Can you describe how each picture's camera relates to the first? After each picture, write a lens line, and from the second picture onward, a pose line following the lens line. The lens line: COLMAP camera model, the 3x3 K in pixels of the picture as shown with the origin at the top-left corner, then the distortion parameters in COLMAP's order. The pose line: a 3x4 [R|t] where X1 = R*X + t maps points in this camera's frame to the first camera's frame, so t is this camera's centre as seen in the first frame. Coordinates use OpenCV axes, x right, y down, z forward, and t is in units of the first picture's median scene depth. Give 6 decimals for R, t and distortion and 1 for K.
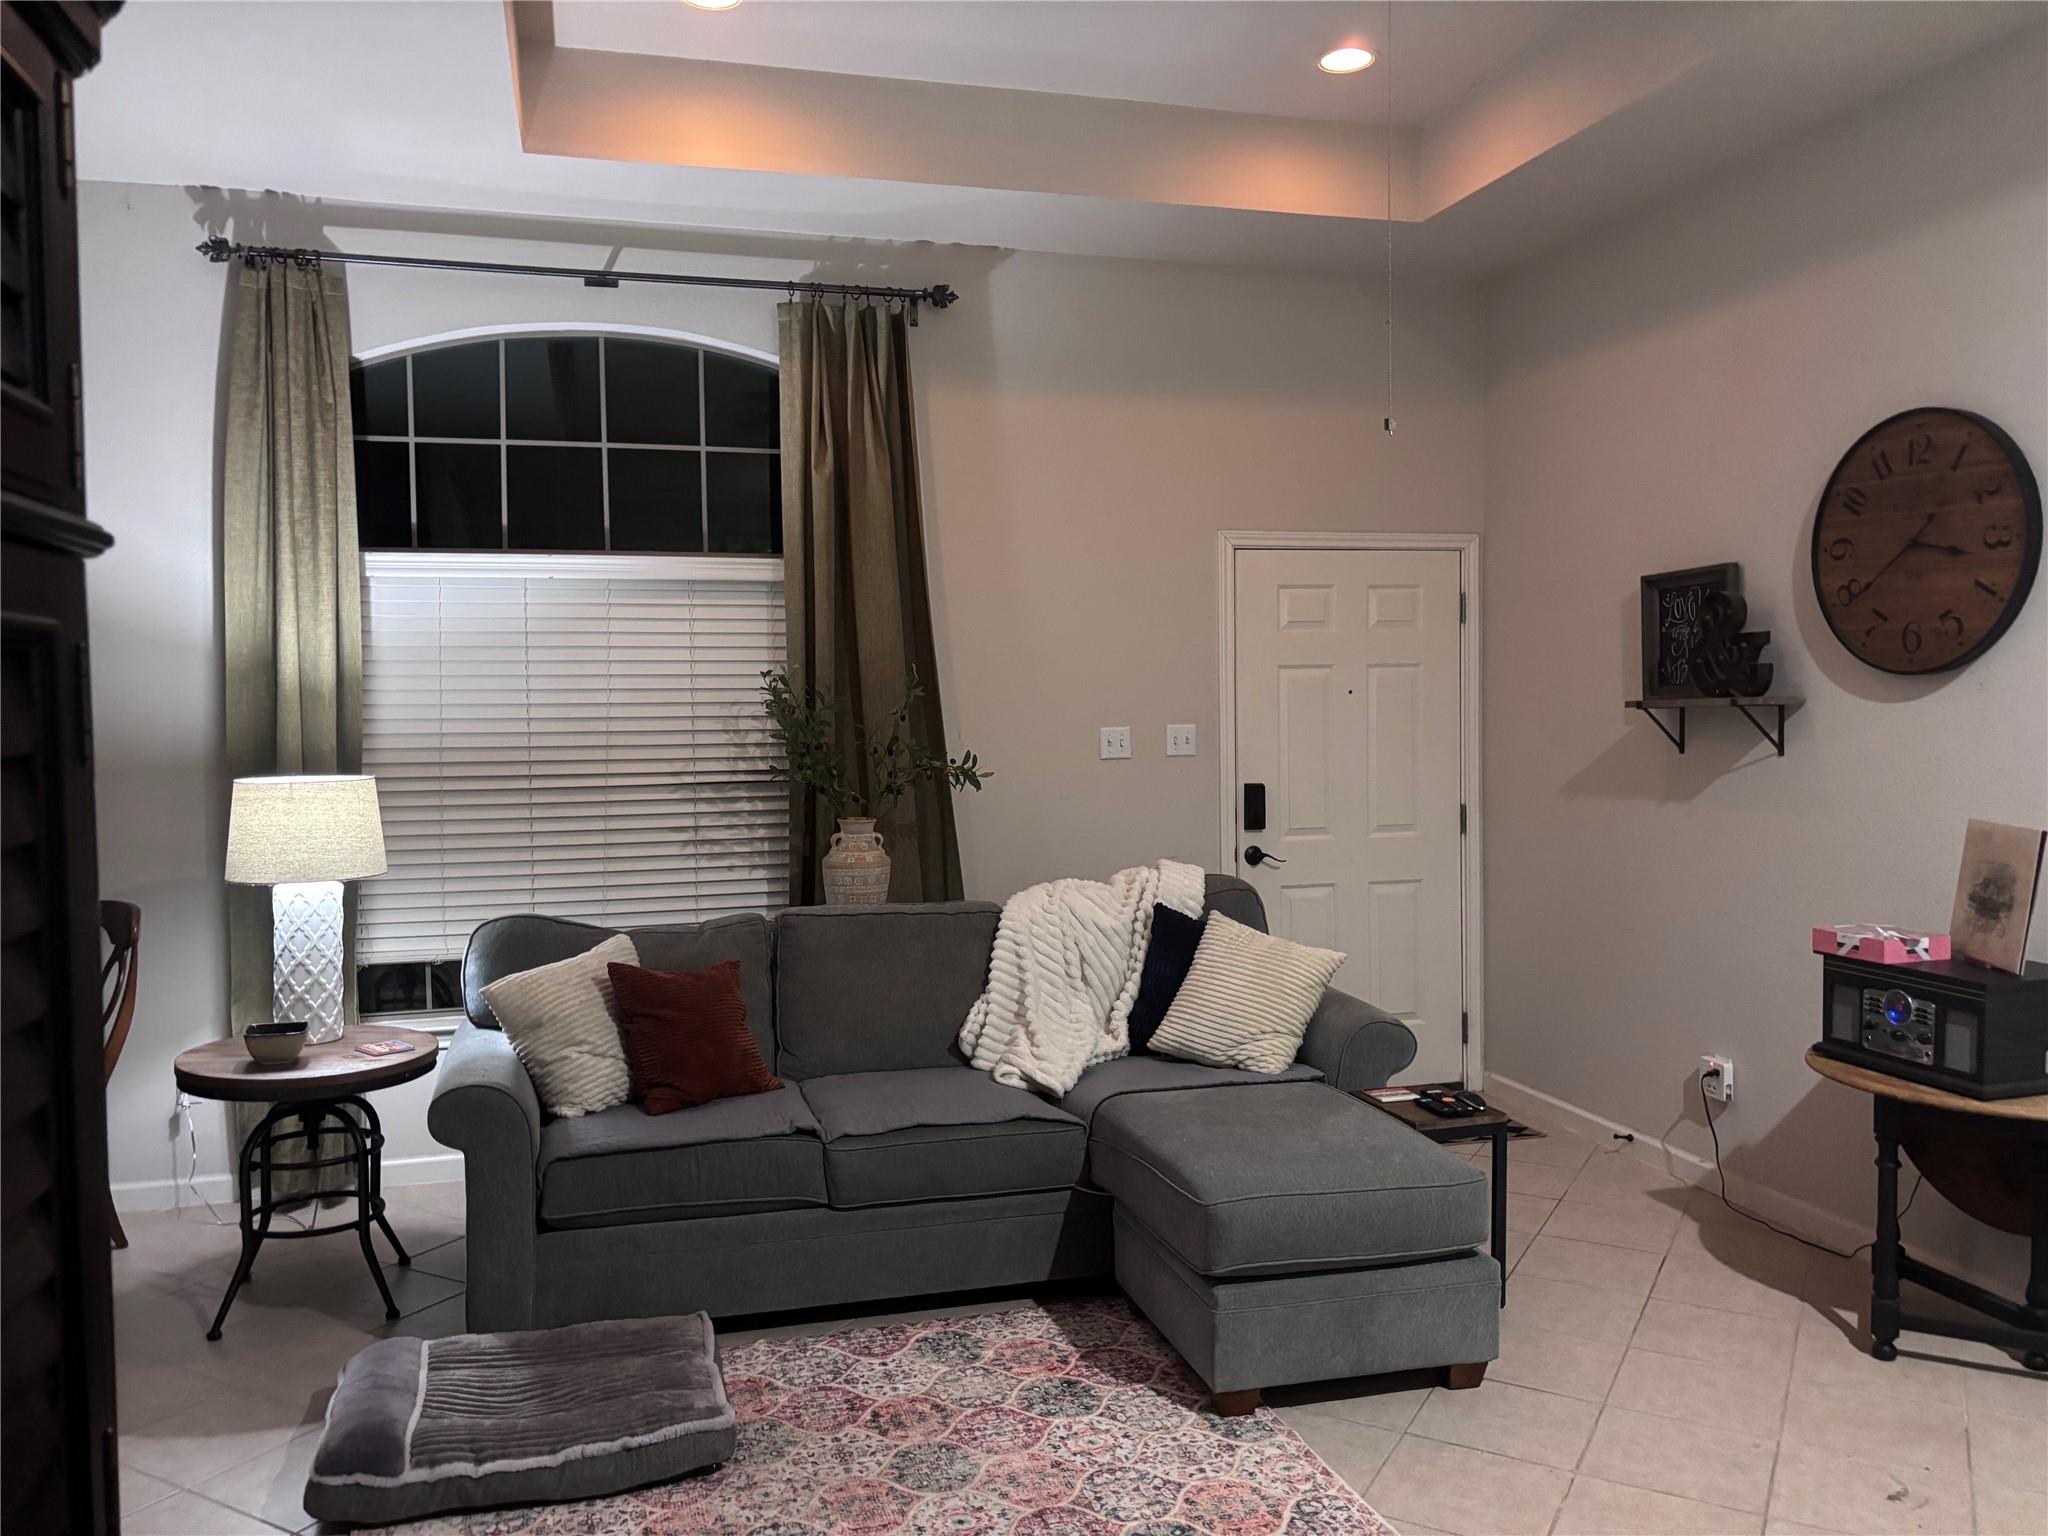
lens RADIAL K [[1523.8, 0, 1024.0], [0, 1523.8, 768.0], [0, 0, 1]] dist [0.105119, 0.001326]
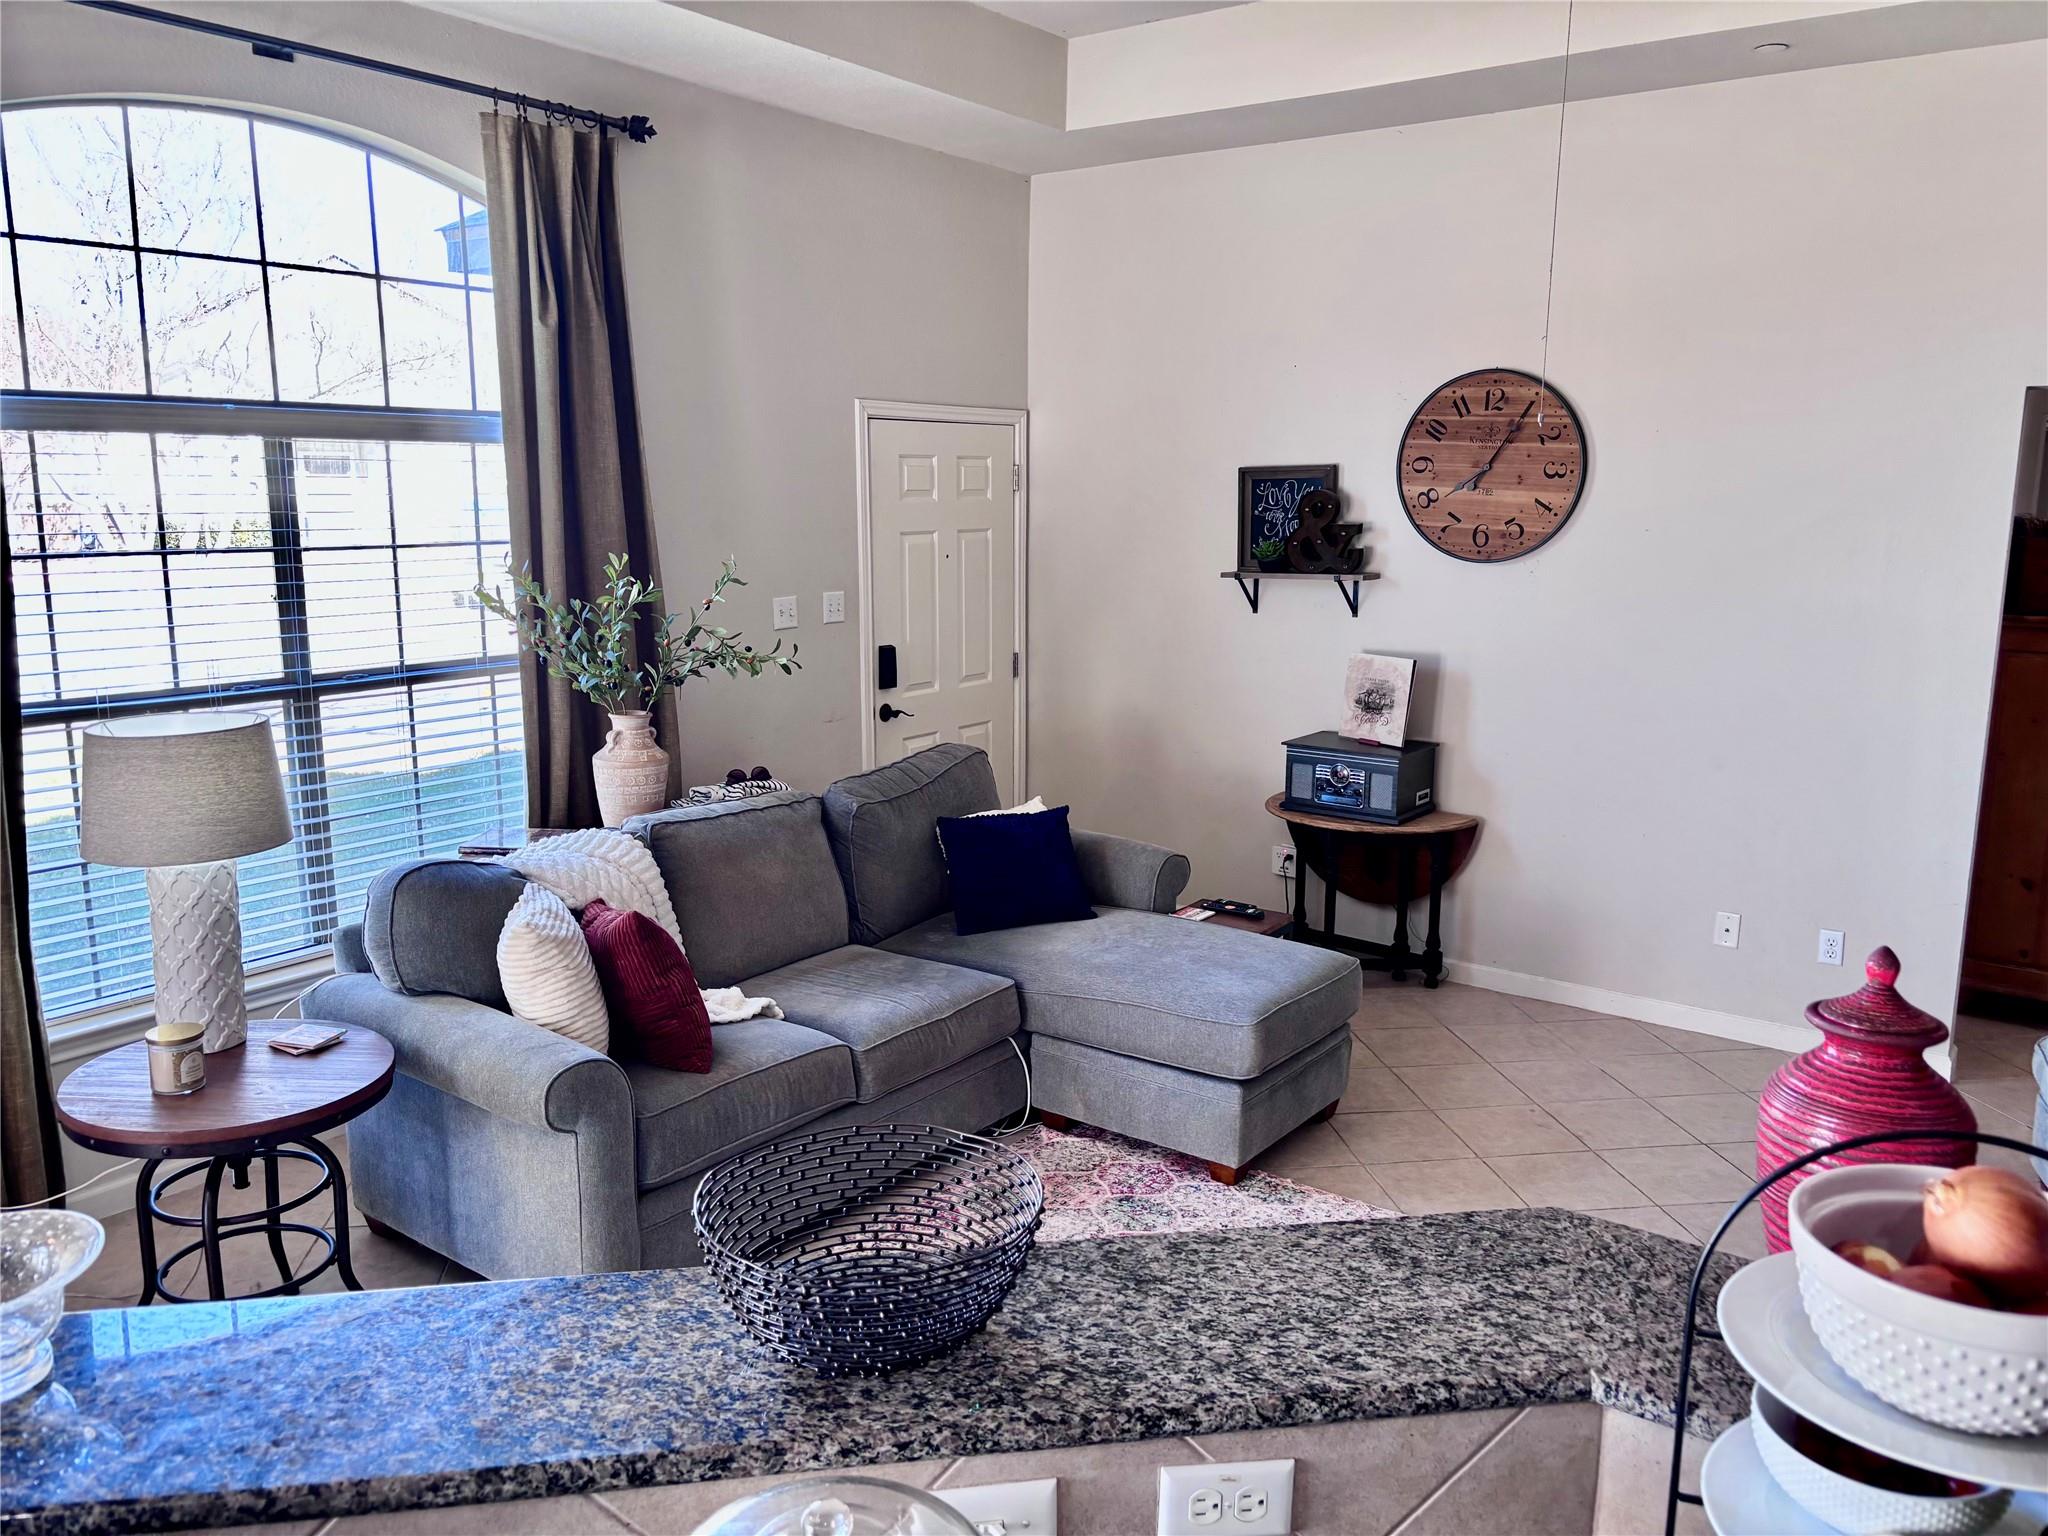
lens RADIAL K [[1562.3, 0, 1024.6], [0, 1562.3, 755.6], [0, 0, 1]] dist [0.038896, 0.116367]
pose [[0.801584, -0.093401, 0.590541, -0.504843], [0.014846, 0.990527, 0.136511, -0.072101], [-0.597698, -0.100658, 0.795378, 0.098960]]
